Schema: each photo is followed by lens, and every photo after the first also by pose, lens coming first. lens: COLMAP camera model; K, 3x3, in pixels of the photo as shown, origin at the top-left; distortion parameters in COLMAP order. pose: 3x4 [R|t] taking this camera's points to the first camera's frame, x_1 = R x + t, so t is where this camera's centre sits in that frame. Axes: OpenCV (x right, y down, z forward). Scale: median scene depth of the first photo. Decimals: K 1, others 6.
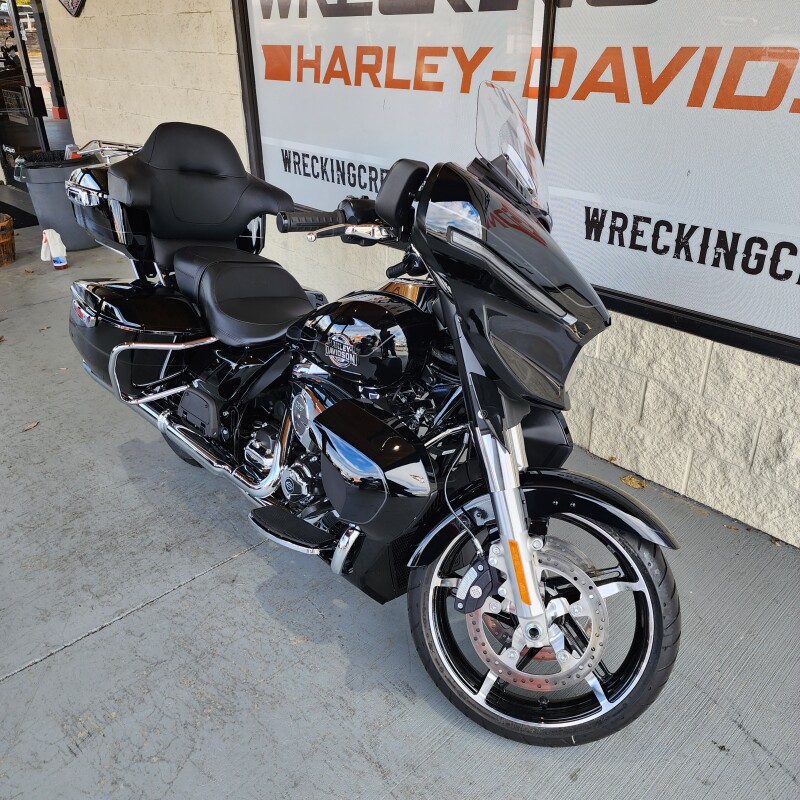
lens RADIAL K [[714.4, 0, 400.6], [0, 714.4, 377.2], [0, 0, 1]] dist [0.040577, -0.006314]
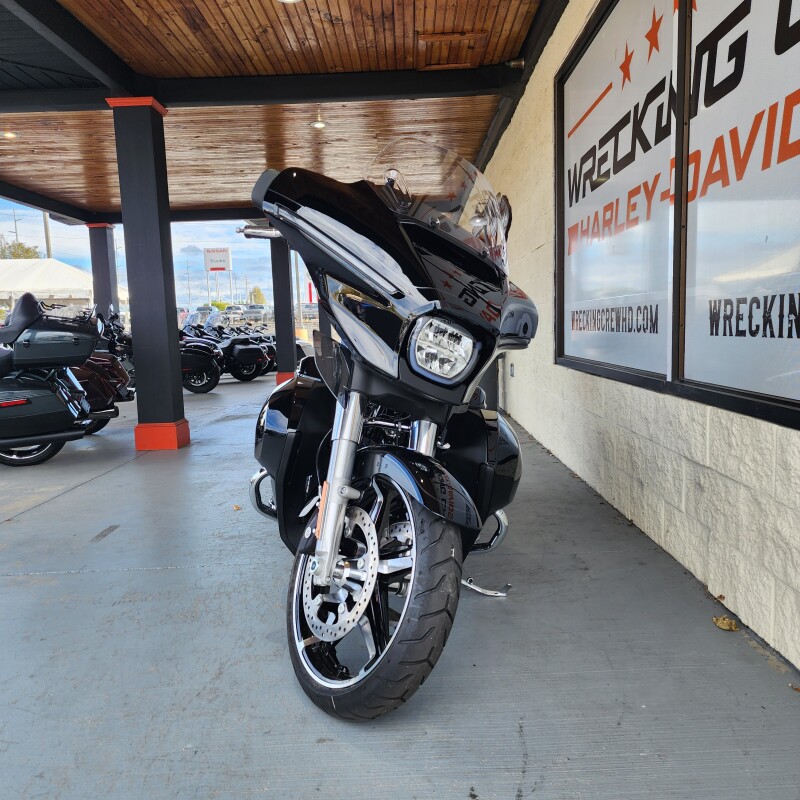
lens RADIAL K [[701.2, 0, 388.3], [0, 701.2, 396.9], [0, 0, 1]] dist [0.069550, -0.060297]
pose [[0.727542, 0.058509, -0.683564, 0.643688], [-0.276048, 0.937110, -0.213596, 0.205077], [0.628077, 0.344097, 0.697938, 0.158315]]
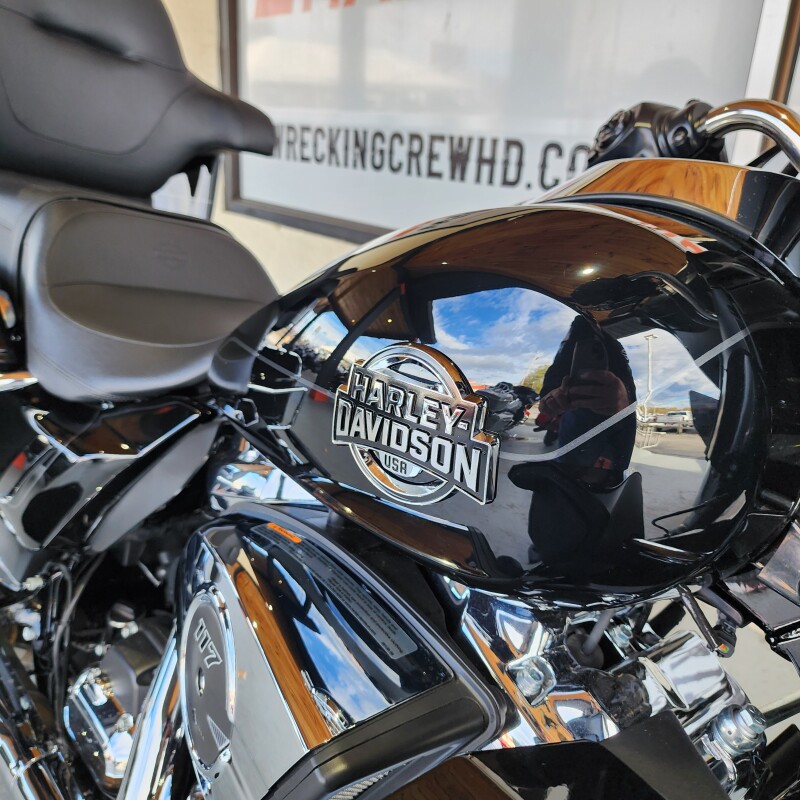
lens RADIAL K [[726.1, 0, 400.0], [0, 726.1, 400.0], [0, 0, 1]] dist [-0.015064, -0.017384]
pose [[0.997341, 0.070252, 0.019387, -0.069515], [-0.068080, 0.993034, -0.096168, -0.018192], [-0.026008, 0.094593, 0.995176, 0.600445]]
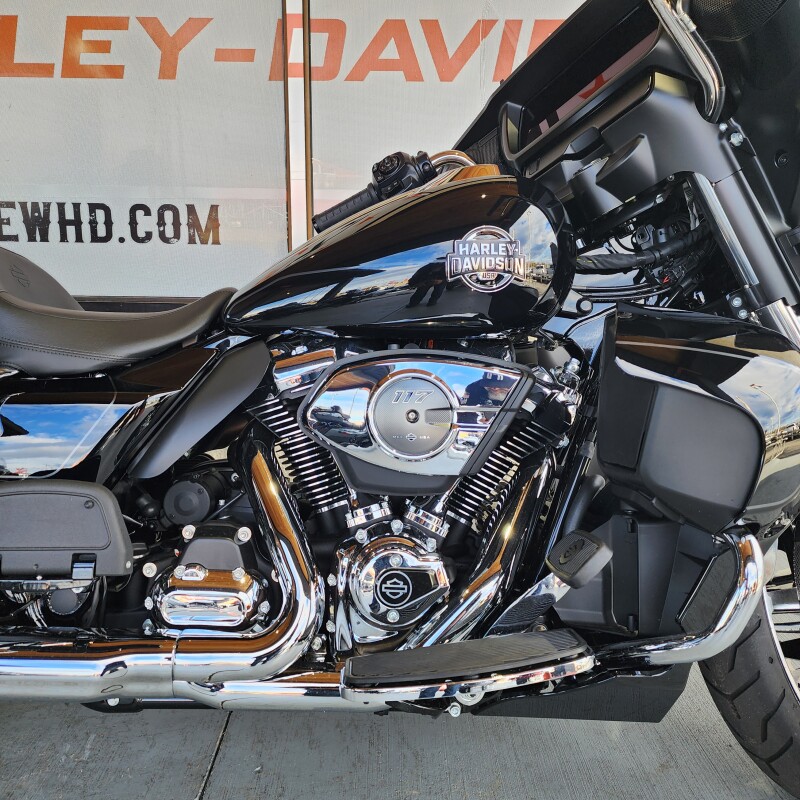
lens RADIAL K [[708.5, 0, 382.7], [0, 708.5, 385.6], [0, 0, 1]] dist [0.044279, -0.015780]
pose [[0.671721, -0.115854, 0.731689, -0.397578], [0.305845, 0.942960, -0.131473, 0.071036], [-0.674721, 0.312097, 0.668840, 0.560862]]
